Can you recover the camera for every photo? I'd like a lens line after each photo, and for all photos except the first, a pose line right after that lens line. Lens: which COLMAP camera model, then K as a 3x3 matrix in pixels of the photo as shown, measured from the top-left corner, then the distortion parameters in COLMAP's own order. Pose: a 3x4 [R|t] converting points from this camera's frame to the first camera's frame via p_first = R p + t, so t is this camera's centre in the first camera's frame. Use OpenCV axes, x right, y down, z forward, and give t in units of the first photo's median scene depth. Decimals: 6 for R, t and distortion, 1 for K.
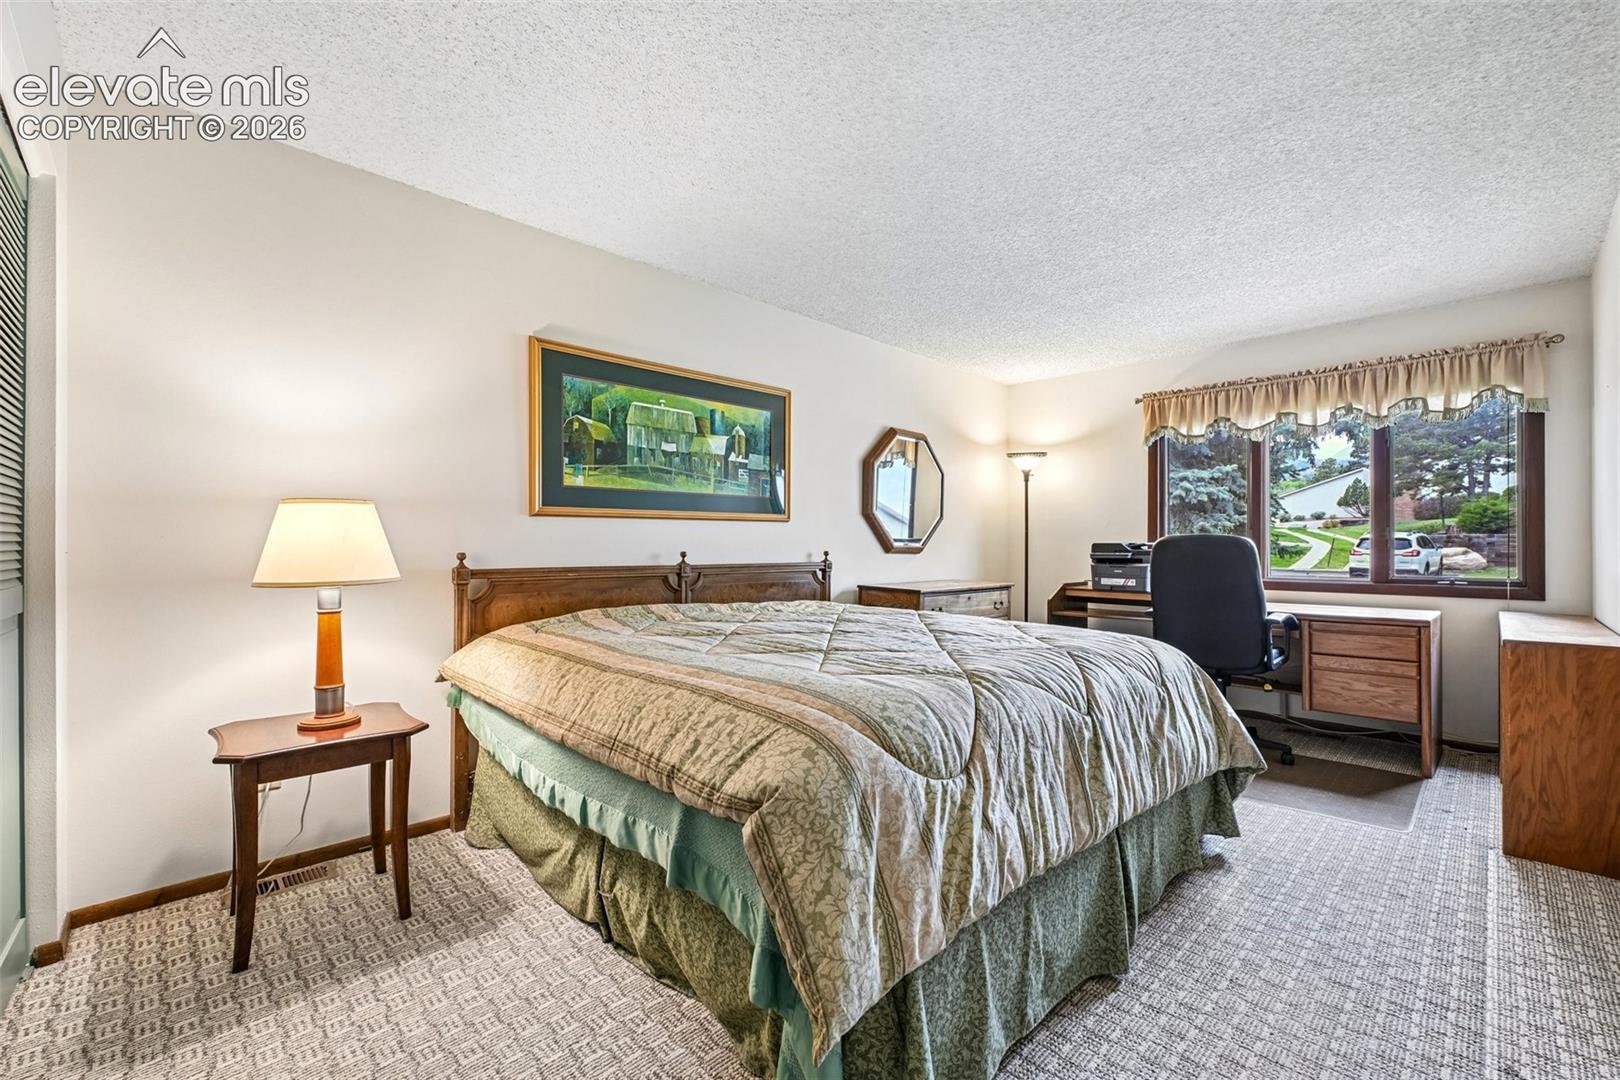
lens RADIAL K [[672.7, 0, 811.2], [0, 672.7, 543.9], [0, 0, 1]] dist [0.002265, 0.000000]
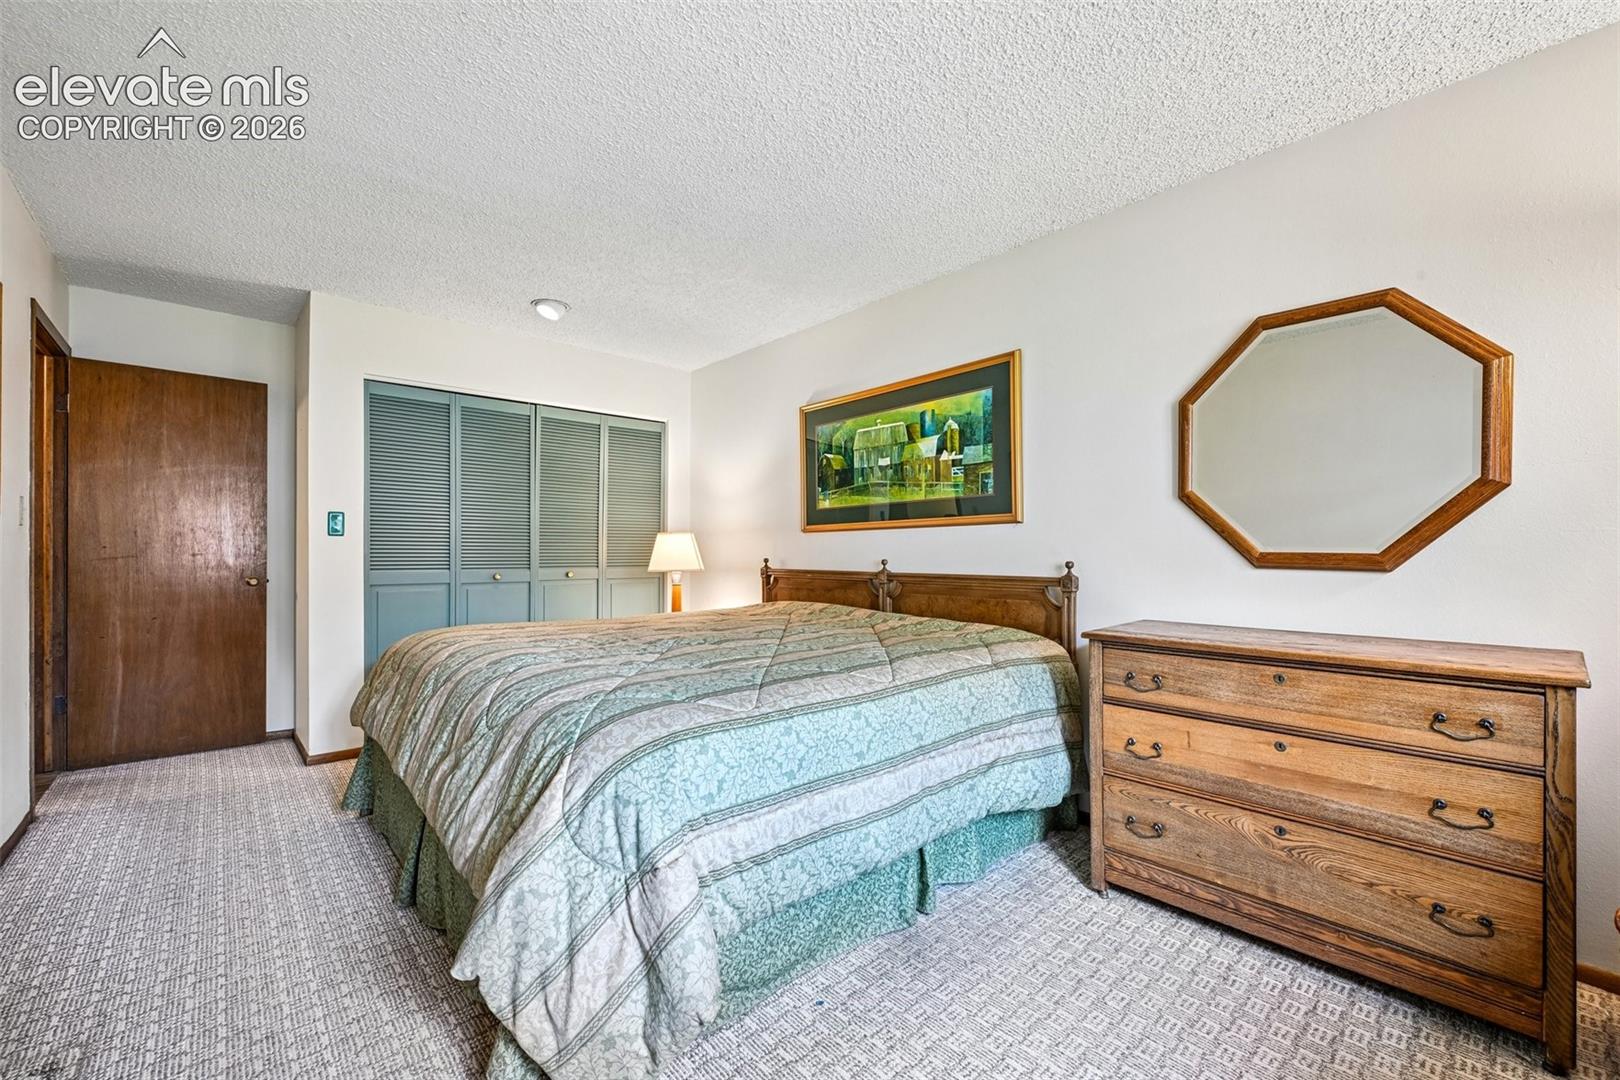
lens RADIAL K [[672.7, 0, 811.2], [0, 672.7, 549.6], [0, 0, 1]] dist [0.002265, 0.000000]
pose [[-0.050715, -0.012884, -0.998630, 0.842882], [-0.003942, 0.999912, -0.012700, 0.009379], [0.998705, 0.003293, -0.050762, 0.922384]]
